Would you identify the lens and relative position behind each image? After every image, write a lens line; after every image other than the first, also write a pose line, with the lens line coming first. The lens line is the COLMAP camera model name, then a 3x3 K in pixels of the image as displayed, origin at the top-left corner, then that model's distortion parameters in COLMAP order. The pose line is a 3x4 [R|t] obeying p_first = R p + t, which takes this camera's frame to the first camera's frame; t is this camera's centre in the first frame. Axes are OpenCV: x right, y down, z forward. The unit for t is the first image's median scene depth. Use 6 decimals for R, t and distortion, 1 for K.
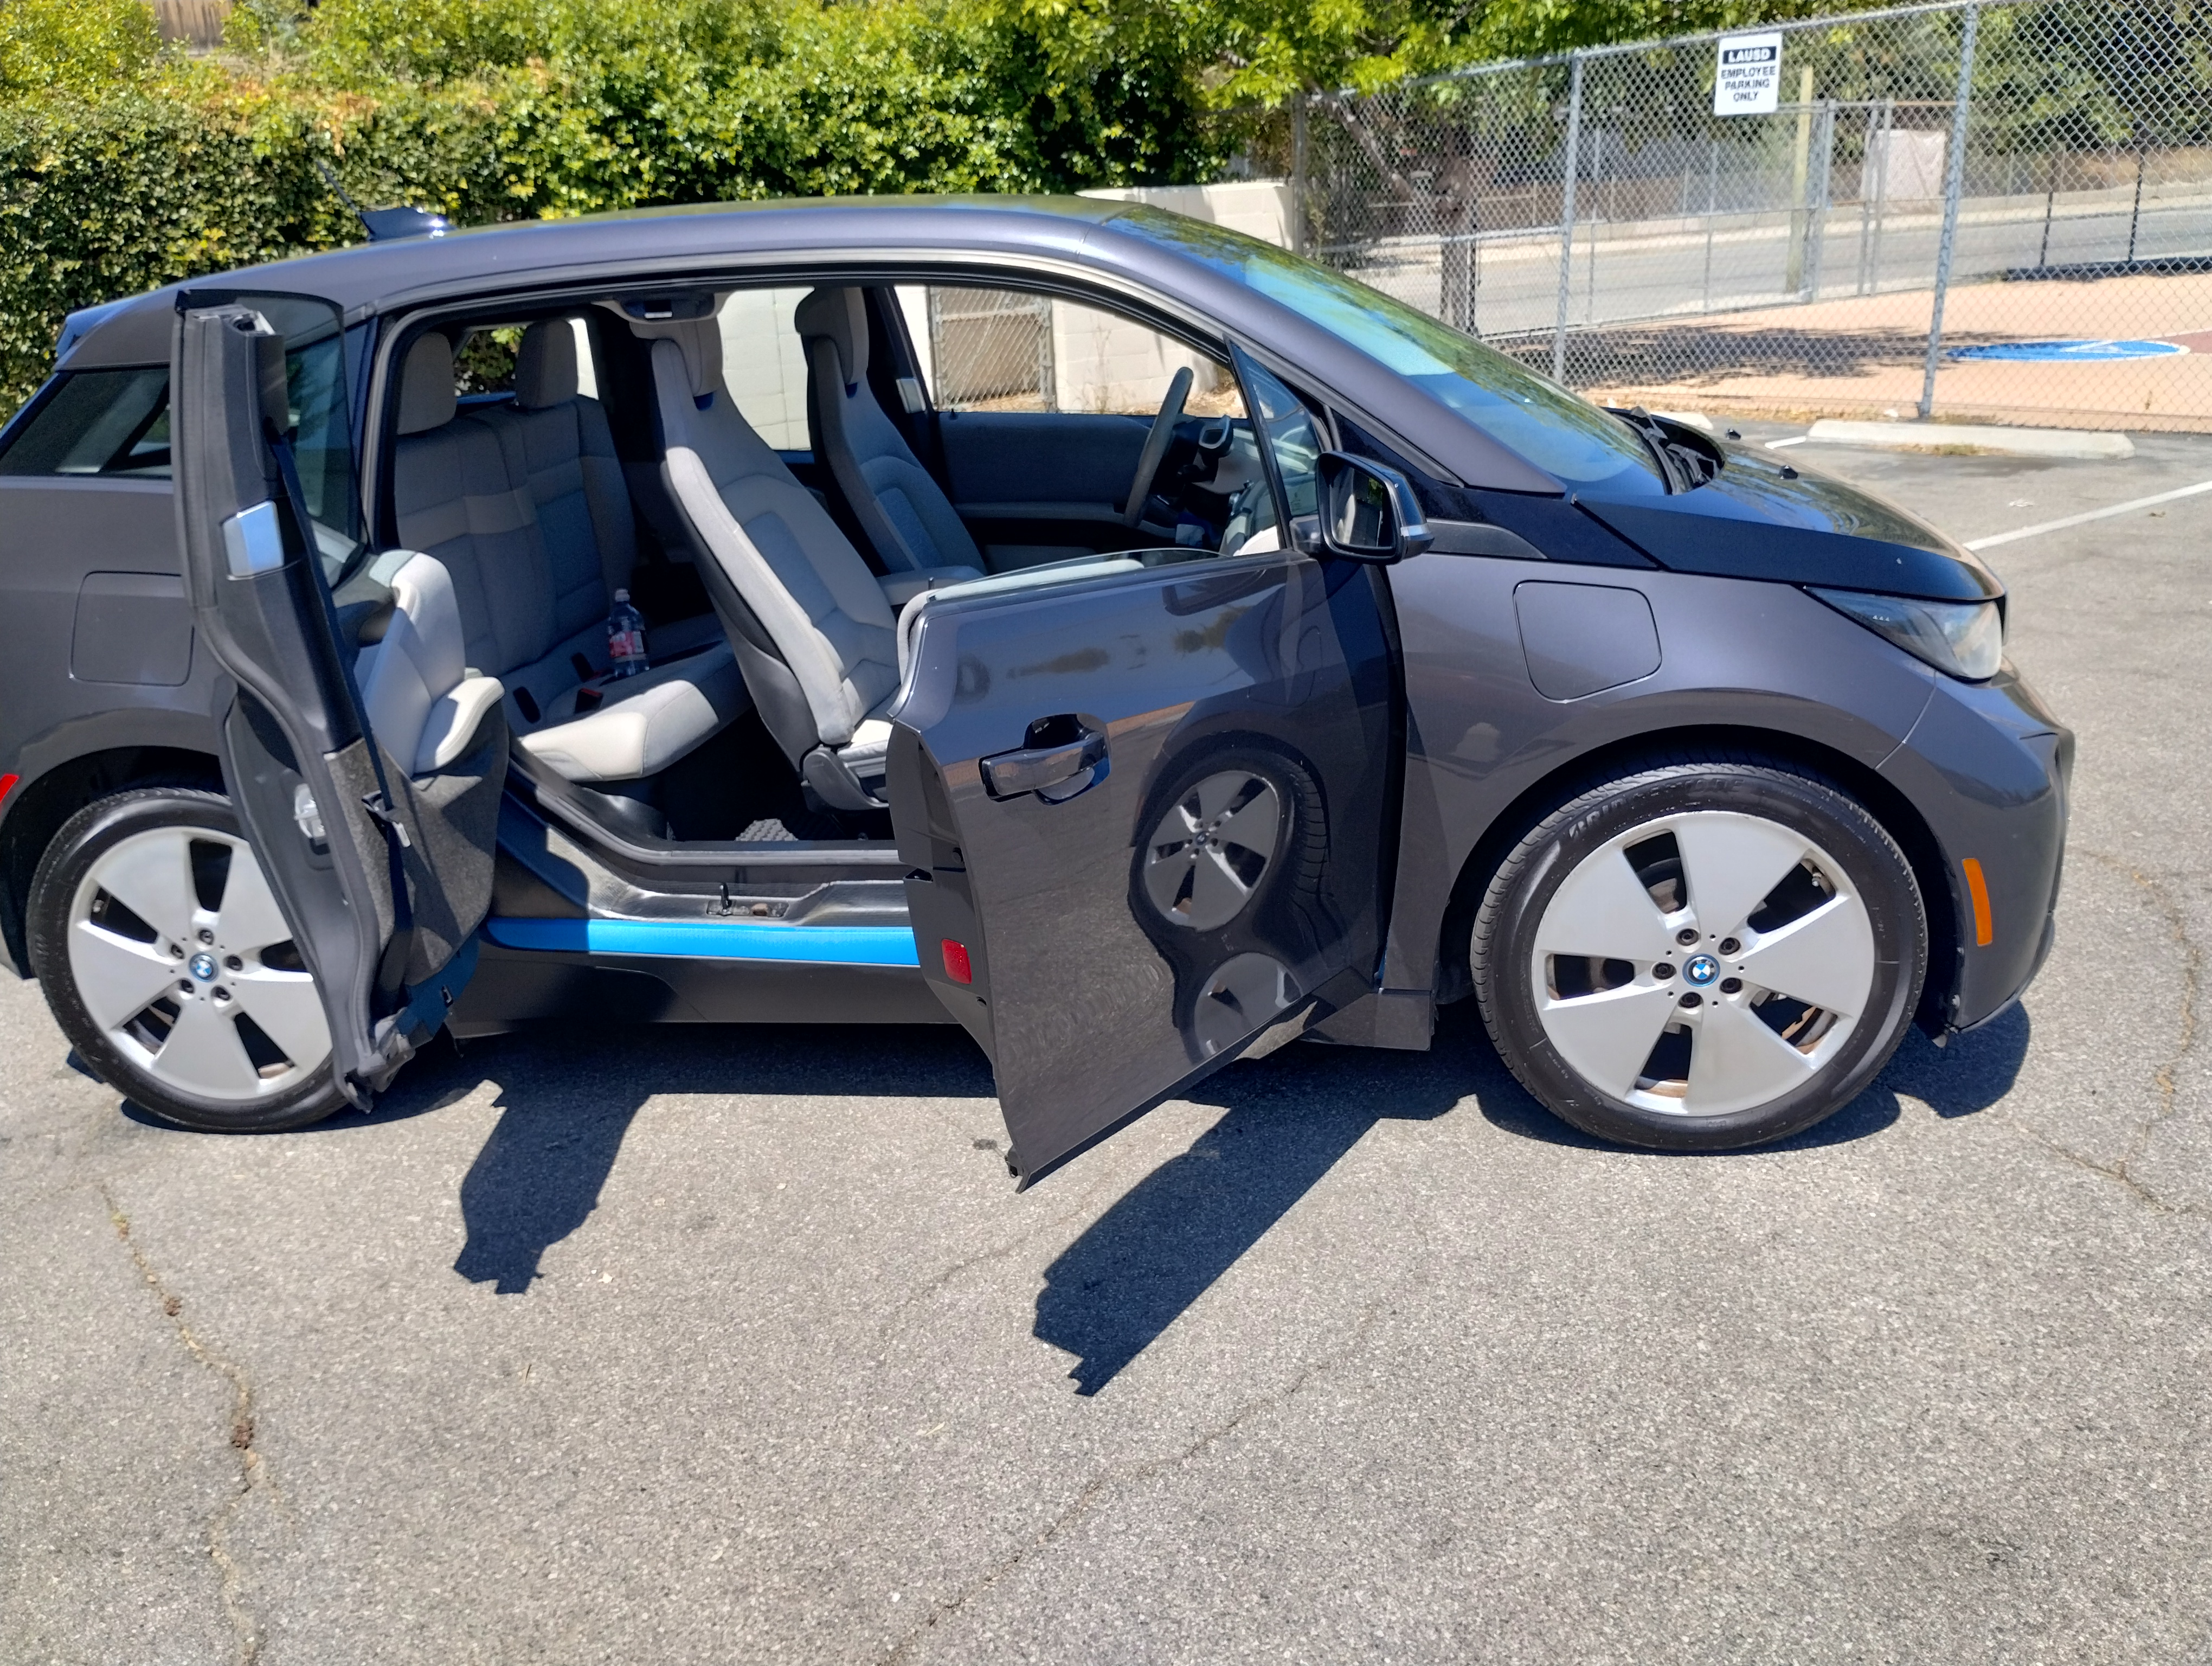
lens RADIAL K [[1874.7, 0, 1116.3], [0, 1874.7, 820.8], [0, 0, 1]] dist [0.039090, -0.078421]
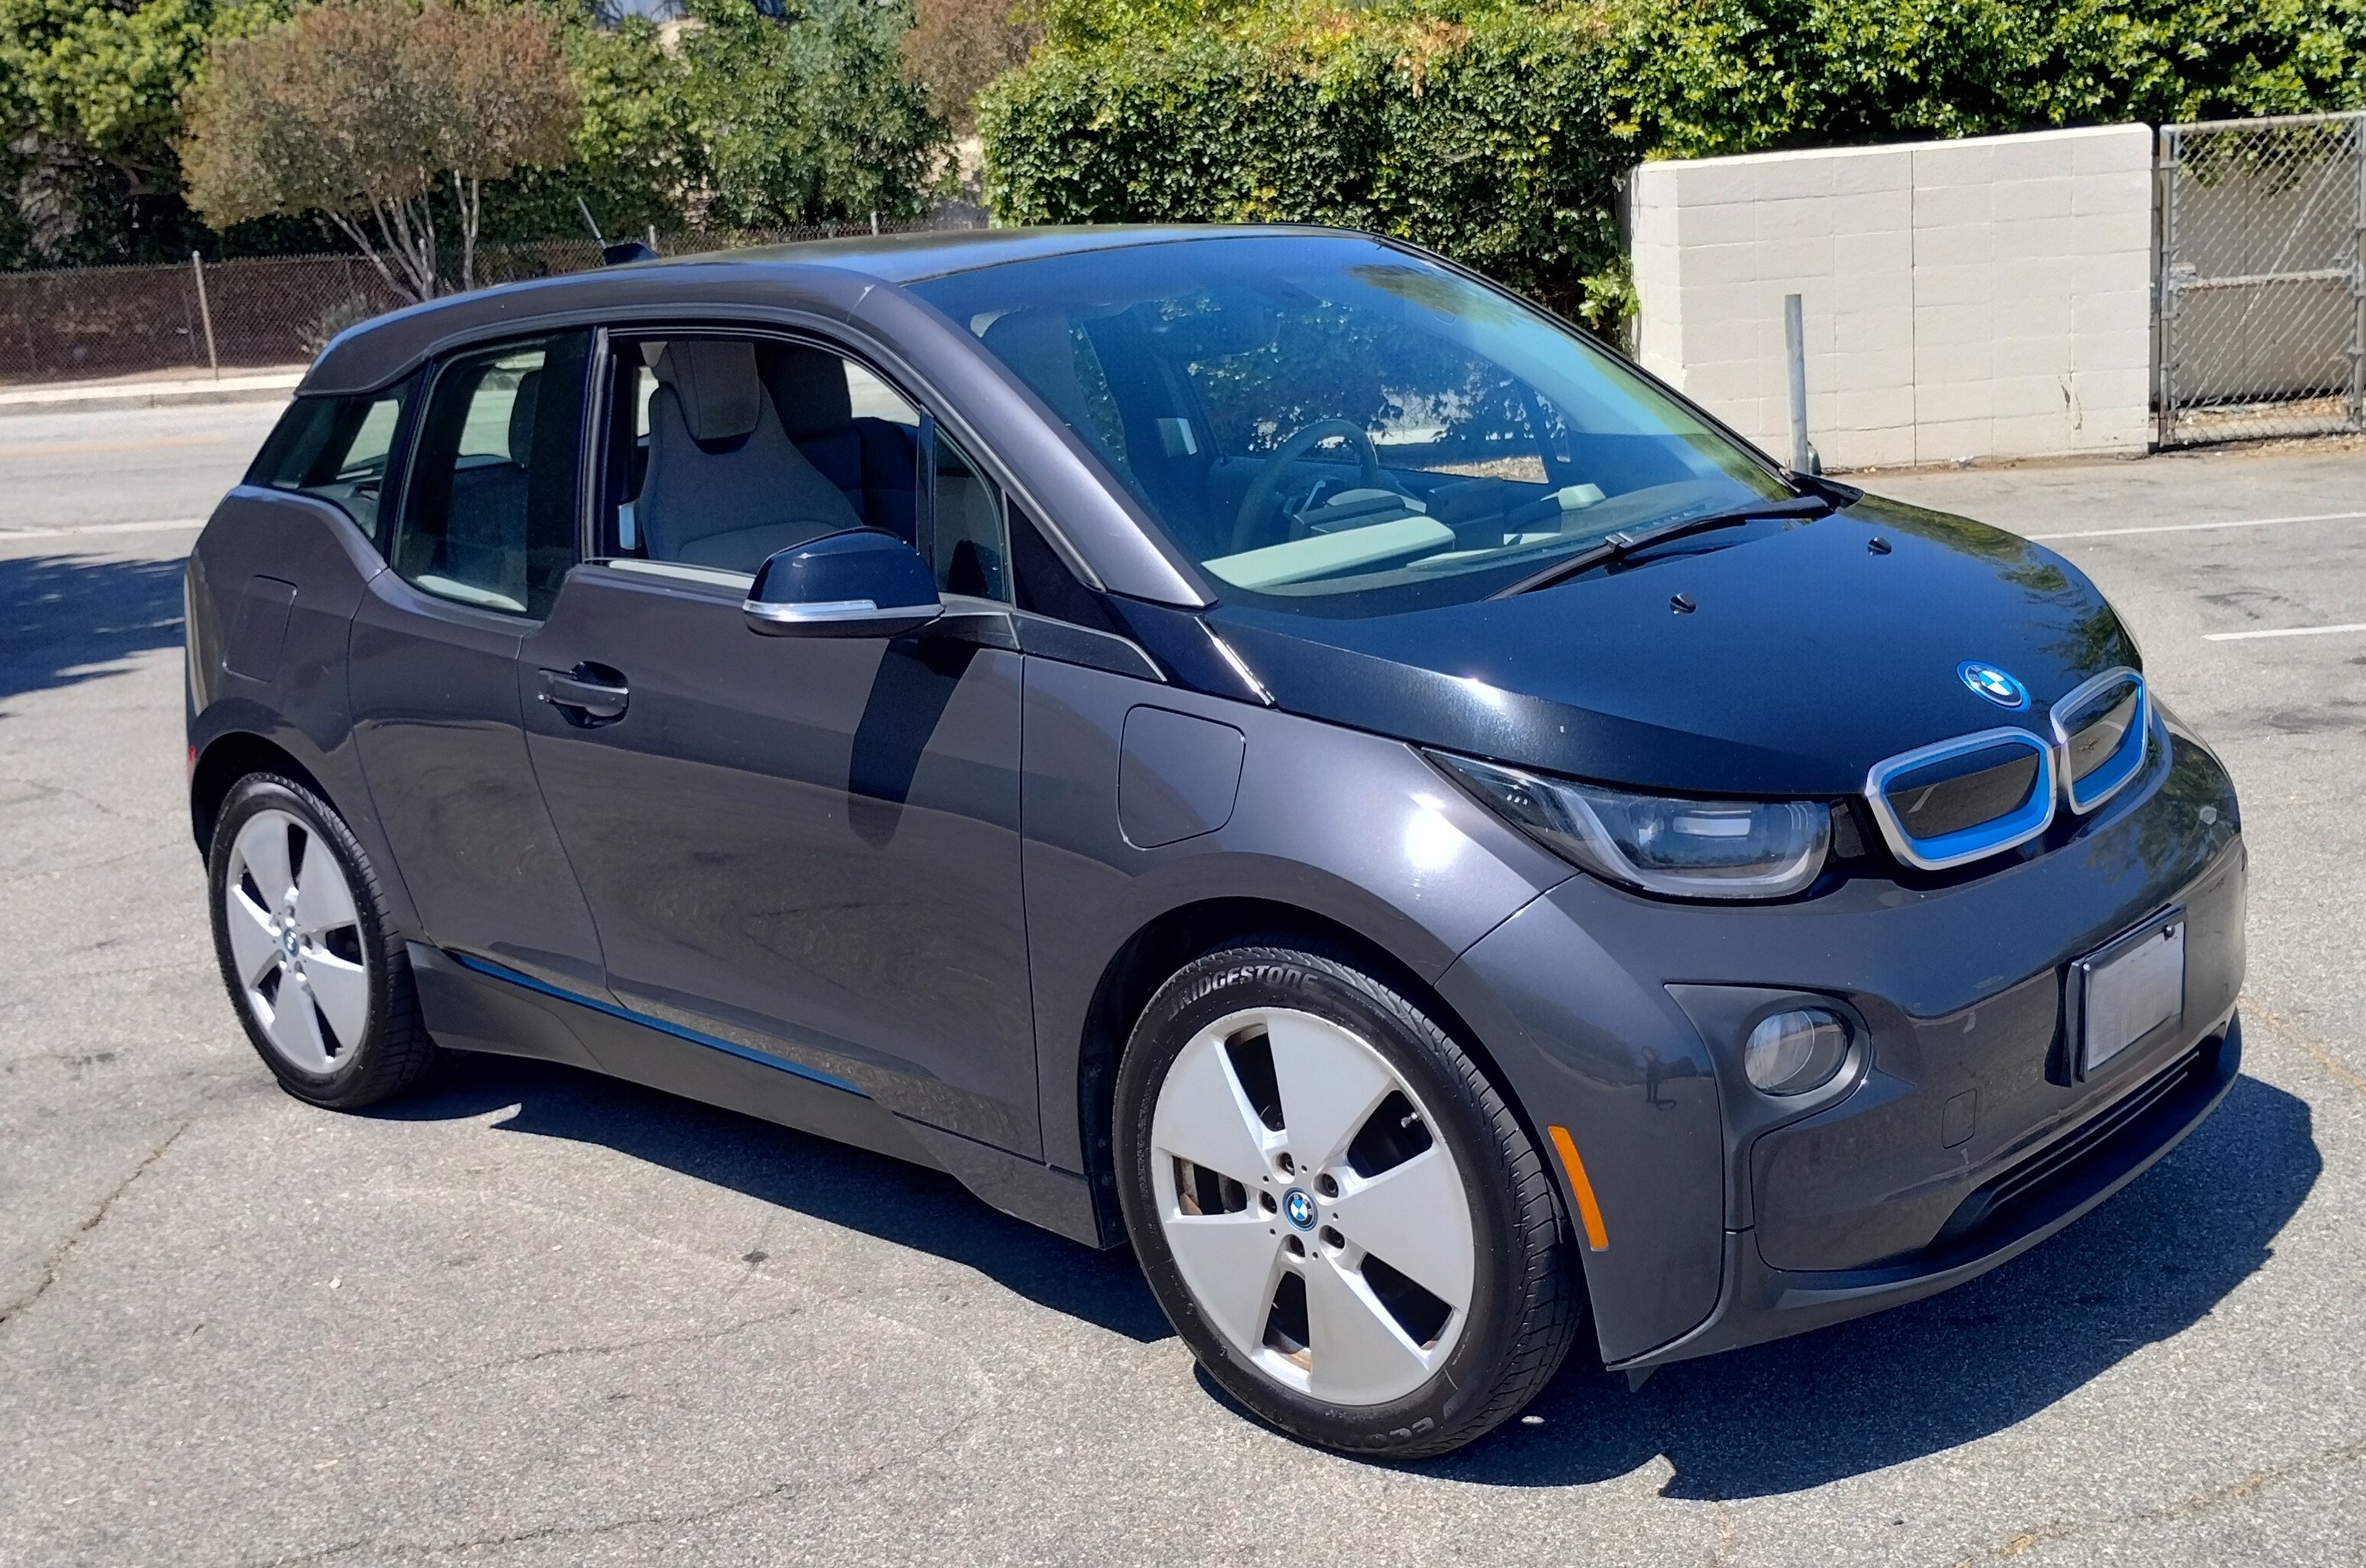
lens RADIAL K [[2595.2, 0, 1175.3], [0, 2595.2, 798.0], [0, 0, 1]] dist [0.036248, 0.000000]
pose [[0.812264, 0.117055, -0.571424, 0.195042], [-0.148317, 0.988905, -0.008252, -0.016952], [0.564118, 0.091455, 0.820614, 0.011059]]
